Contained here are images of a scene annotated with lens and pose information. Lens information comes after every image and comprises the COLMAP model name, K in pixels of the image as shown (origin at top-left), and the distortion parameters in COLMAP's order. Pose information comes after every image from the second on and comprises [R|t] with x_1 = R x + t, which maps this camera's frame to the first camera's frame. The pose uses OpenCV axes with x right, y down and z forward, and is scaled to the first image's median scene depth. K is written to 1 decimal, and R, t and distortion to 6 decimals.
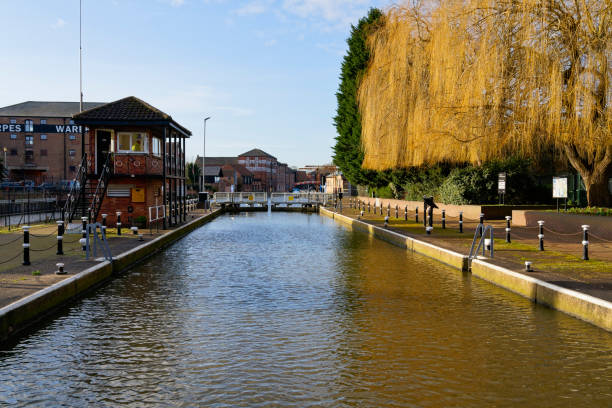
lens RADIAL K [[549.4, 0, 306.0], [0, 549.4, 204.0], [0, 0, 1]] dist [0.060759, -0.004160]
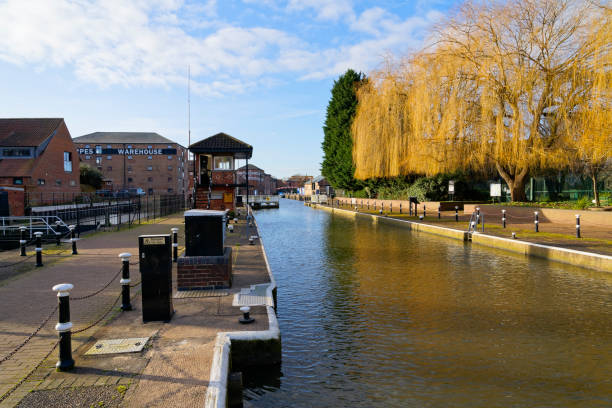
lens RADIAL K [[394.6, 0, 306.0], [0, 394.6, 204.0], [0, 0, 1]] dist [-0.003772, -0.000290]
pose [[0.997502, -0.012919, 0.069445, -0.104797], [0.012732, 0.999914, 0.003134, 0.000293], [-0.069479, -0.002242, 0.997581, -0.059101]]
